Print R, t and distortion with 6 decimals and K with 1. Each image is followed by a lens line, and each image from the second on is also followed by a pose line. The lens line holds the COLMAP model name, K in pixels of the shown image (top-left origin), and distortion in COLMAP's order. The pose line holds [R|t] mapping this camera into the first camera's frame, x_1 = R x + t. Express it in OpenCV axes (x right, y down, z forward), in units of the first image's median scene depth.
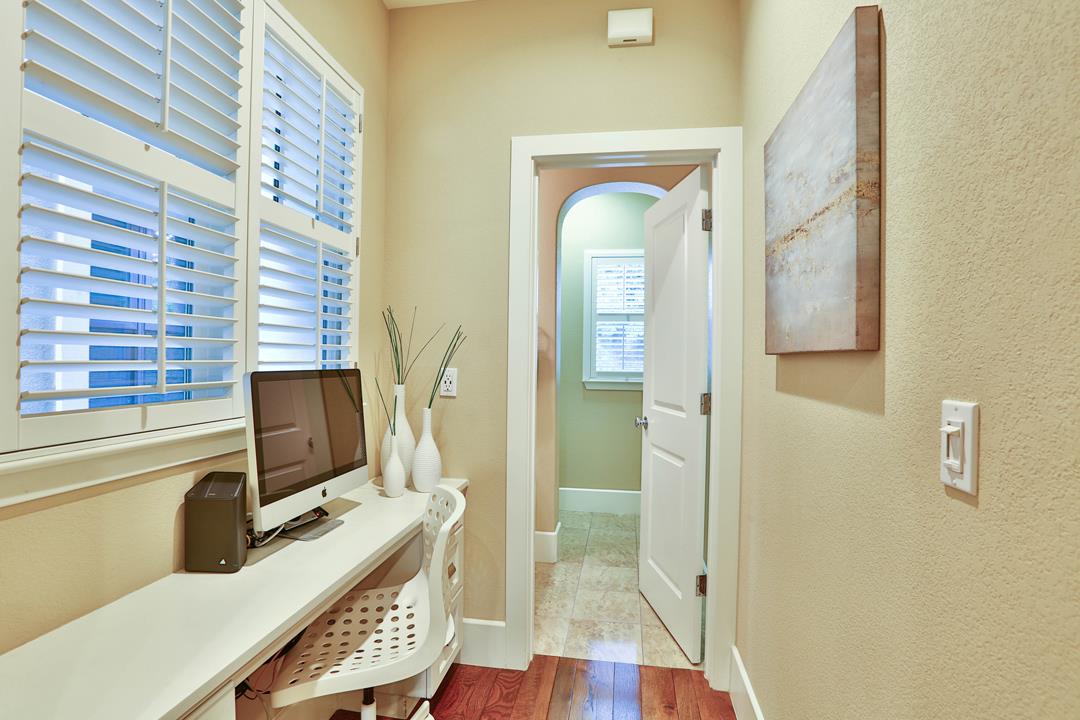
lens RADIAL K [[524.6, 0, 541.3], [0, 524.6, 359.7], [0, 0, 1]] dist [-0.045377, 0.014030]
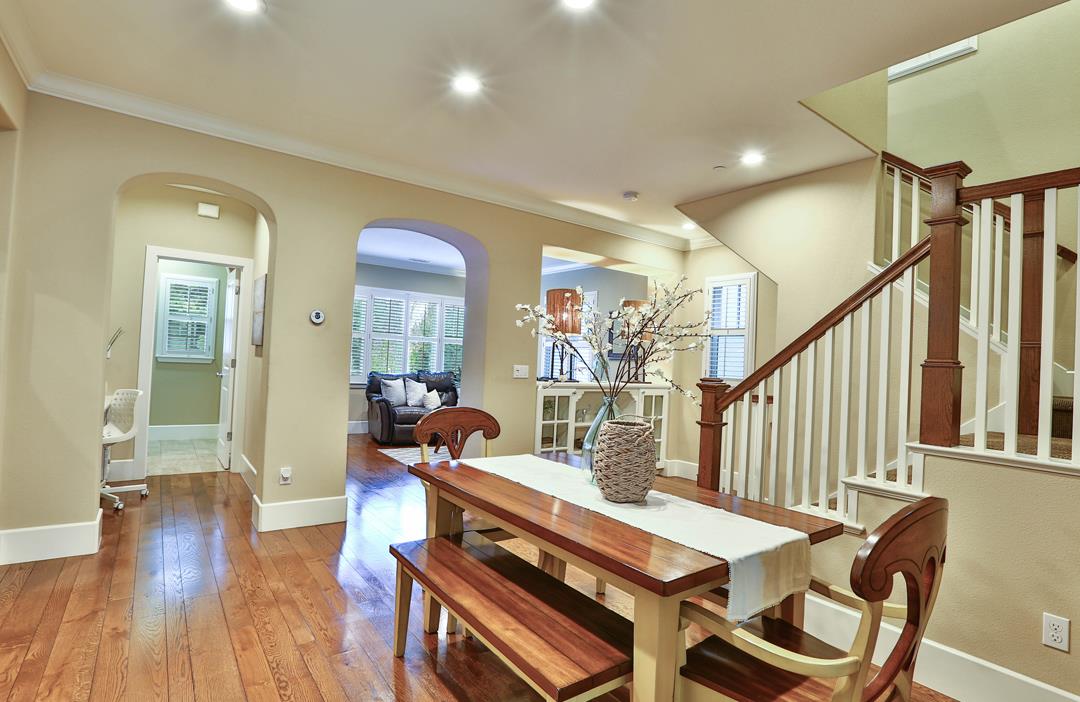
lens RADIAL K [[525.9, 0, 525.4], [0, 525.9, 354.2], [0, 0, 1]] dist [0.000241, 0.000165]
pose [[0.707681, 0.032901, 0.705766, -0.489295], [-0.038050, 0.999240, -0.008429, 0.007603], [-0.705507, -0.020890, 0.708395, -1.810079]]
